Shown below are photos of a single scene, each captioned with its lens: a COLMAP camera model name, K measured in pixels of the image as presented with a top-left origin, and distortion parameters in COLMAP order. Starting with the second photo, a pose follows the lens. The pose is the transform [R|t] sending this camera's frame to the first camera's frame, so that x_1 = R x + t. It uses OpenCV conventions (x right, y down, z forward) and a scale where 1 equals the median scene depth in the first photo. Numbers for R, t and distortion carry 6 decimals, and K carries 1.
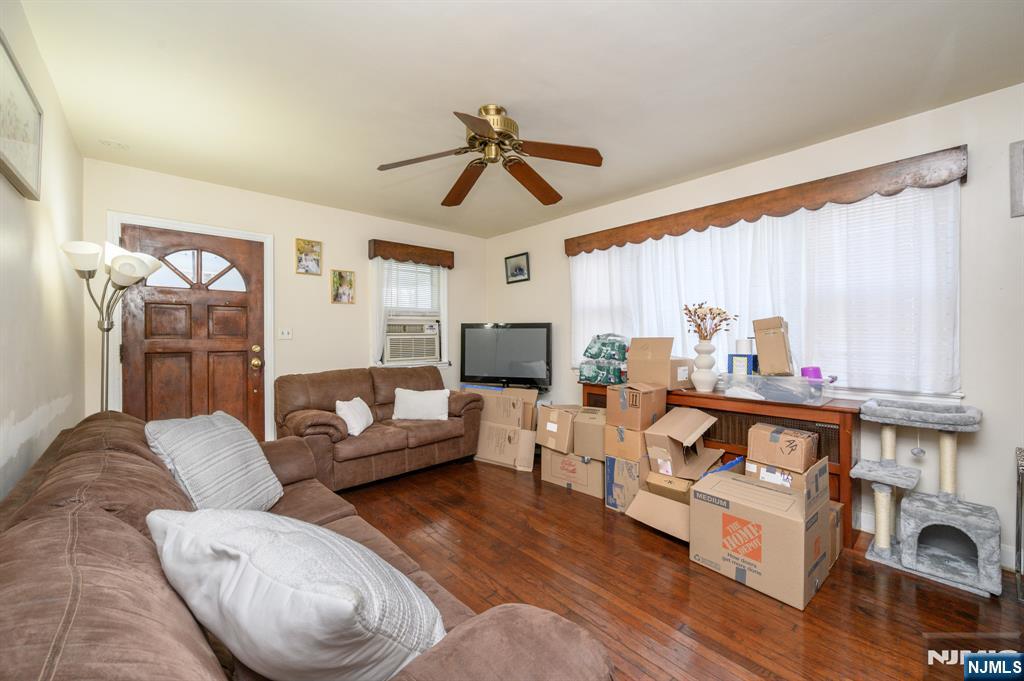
lens RADIAL K [[393.3, 0, 511.8], [0, 393.3, 337.7], [0, 0, 1]] dist [0.001328, -0.000022]
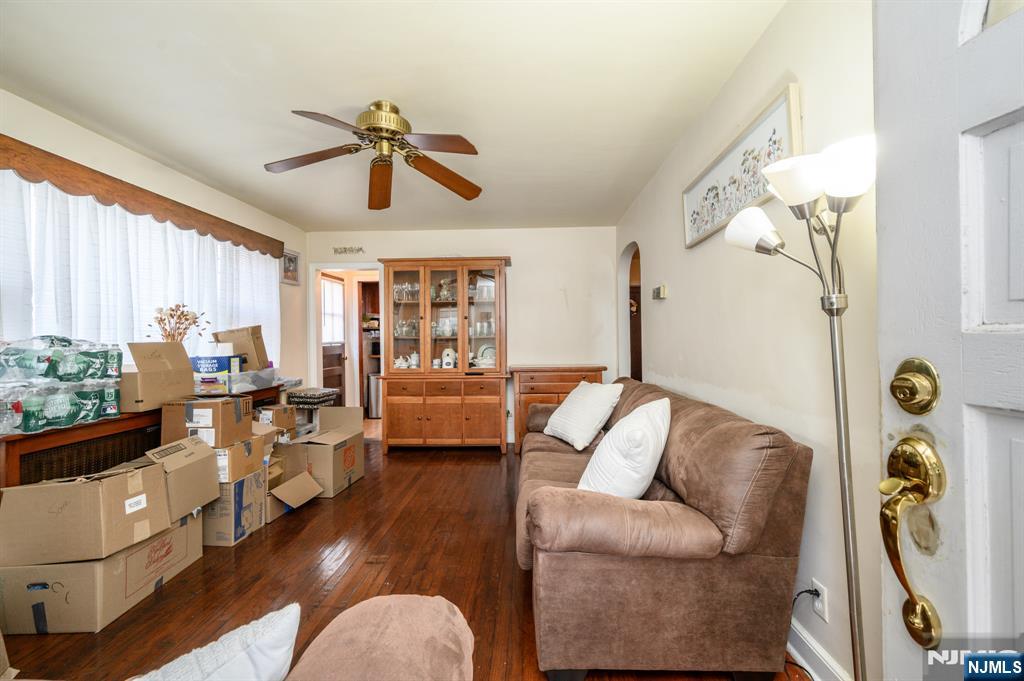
lens RADIAL K [[393.3, 0, 516.0], [0, 393.3, 338.0], [0, 0, 1]] dist [0.001328, -0.000022]
pose [[-0.716248, 0.013697, 0.697711, -0.689379], [0.017284, 0.999849, -0.001885, 0.005462], [-0.697632, 0.010709, -0.716376, 1.055114]]
